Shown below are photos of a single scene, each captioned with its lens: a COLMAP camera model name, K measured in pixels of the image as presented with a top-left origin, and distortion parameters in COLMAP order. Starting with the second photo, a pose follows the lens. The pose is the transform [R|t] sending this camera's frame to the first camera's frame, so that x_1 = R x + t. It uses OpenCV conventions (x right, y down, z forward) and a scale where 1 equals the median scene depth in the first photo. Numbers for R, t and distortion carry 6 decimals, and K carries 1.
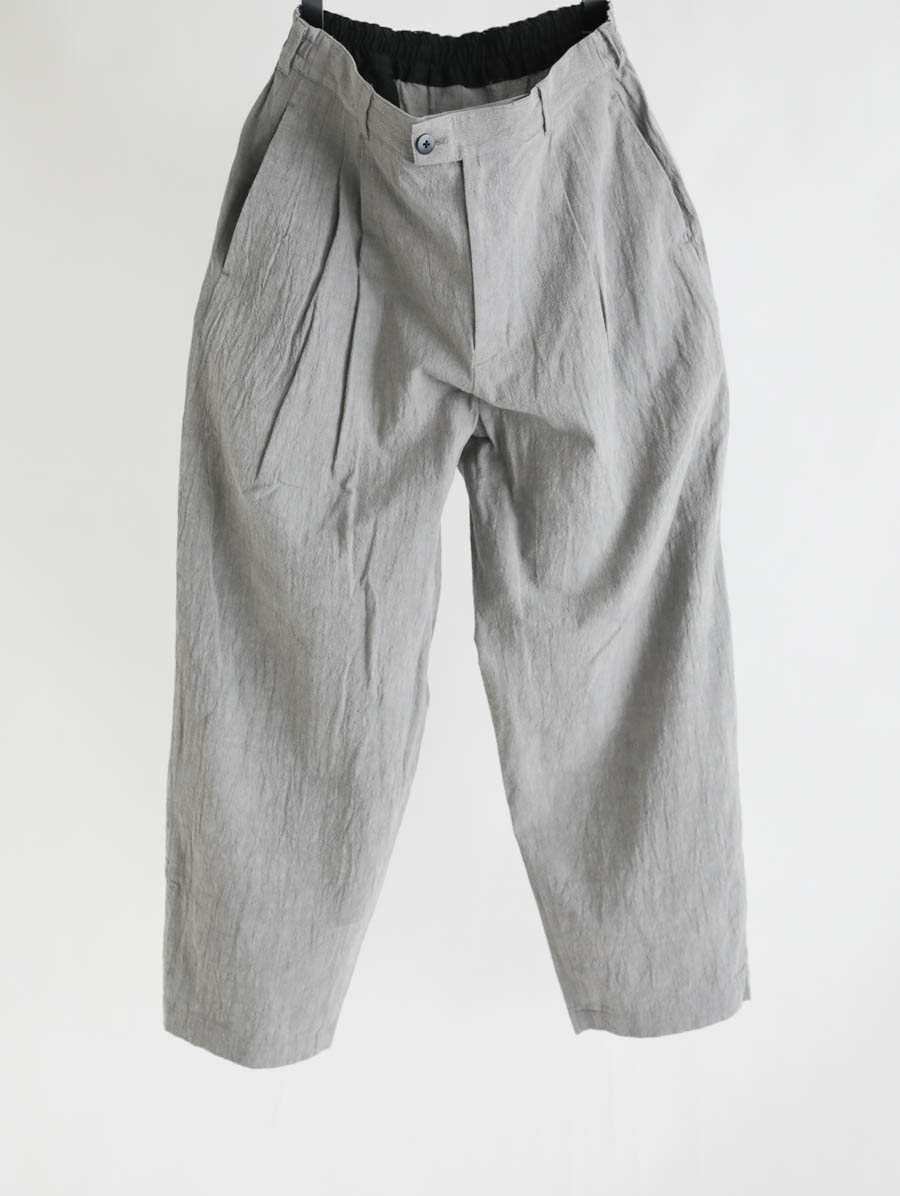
lens RADIAL K [[1747.8, 0, 452.1], [0, 1747.8, 598.2], [0, 0, 1]] dist [0.030767, 0.000000]
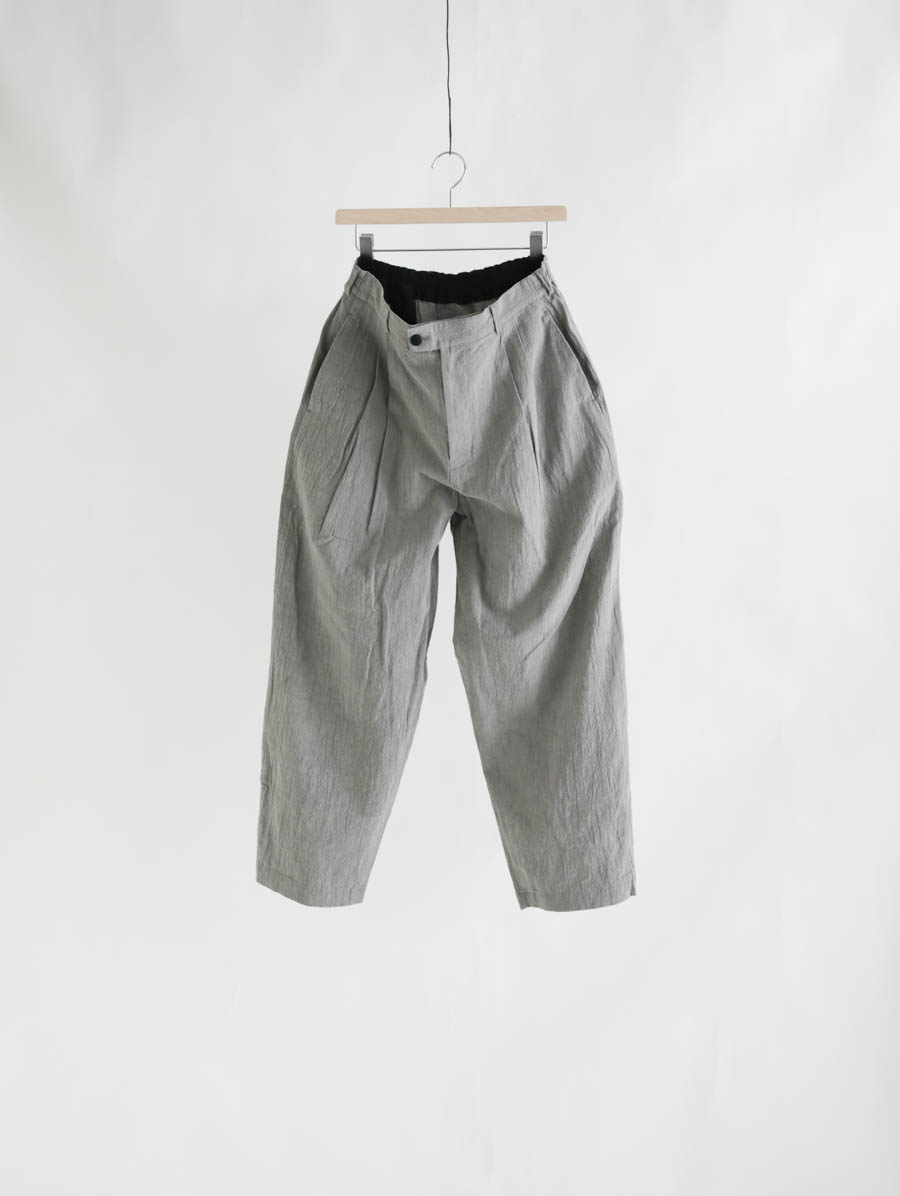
lens RADIAL K [[1747.8, 0, 453.5], [0, 1747.8, 595.9], [0, 0, 1]] dist [0.030767, 0.000000]
pose [[0.981397, 0.049332, -0.185543, 0.320819], [-0.062663, 0.995805, -0.066678, 0.093022], [0.181476, 0.077064, 0.980371, -0.596288]]
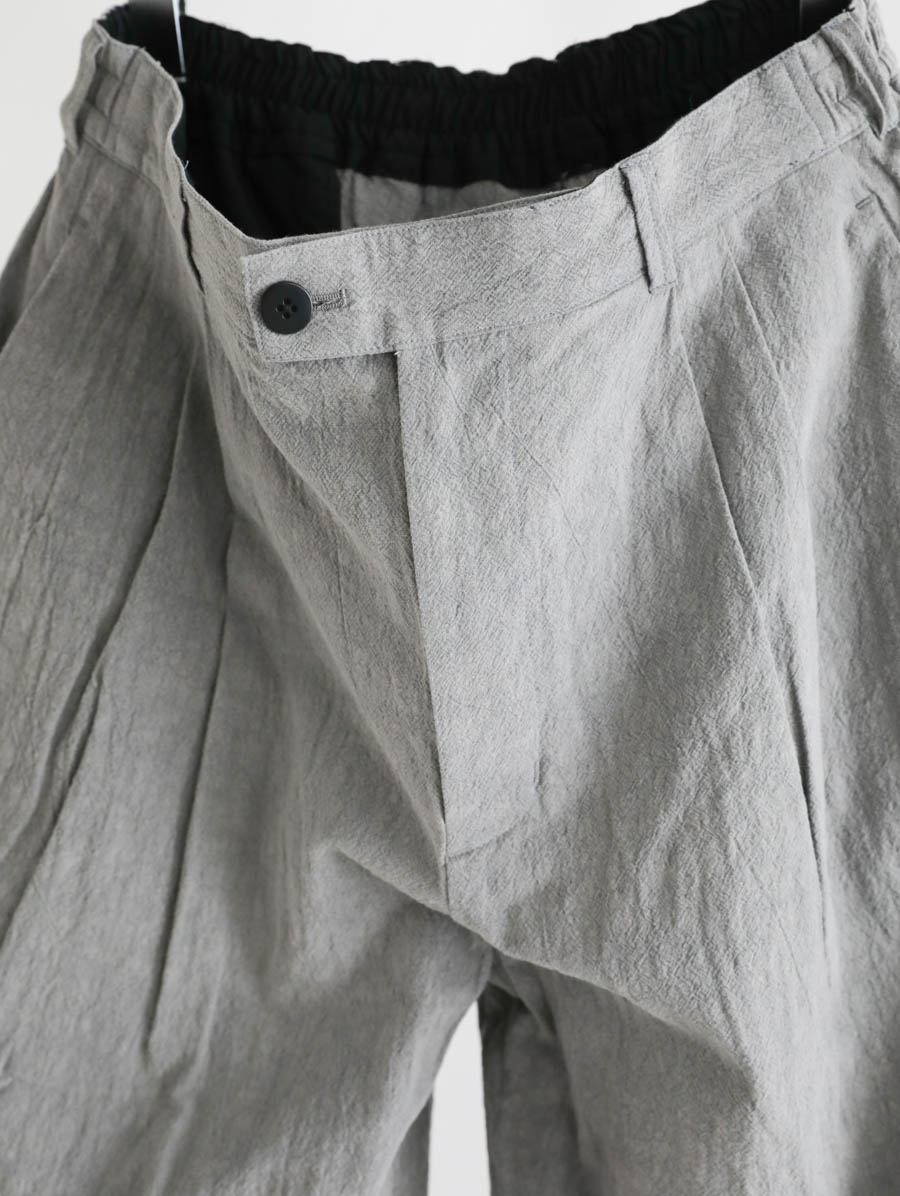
lens RADIAL K [[1747.8, 0, 443.6], [0, 1747.8, 600.2], [0, 0, 1]] dist [0.030767, 0.000000]
pose [[0.949159, 0.059777, -0.309068, 0.128122], [-0.094410, 0.990665, -0.098330, -0.148225], [0.300305, 0.122510, 0.945943, 0.601949]]
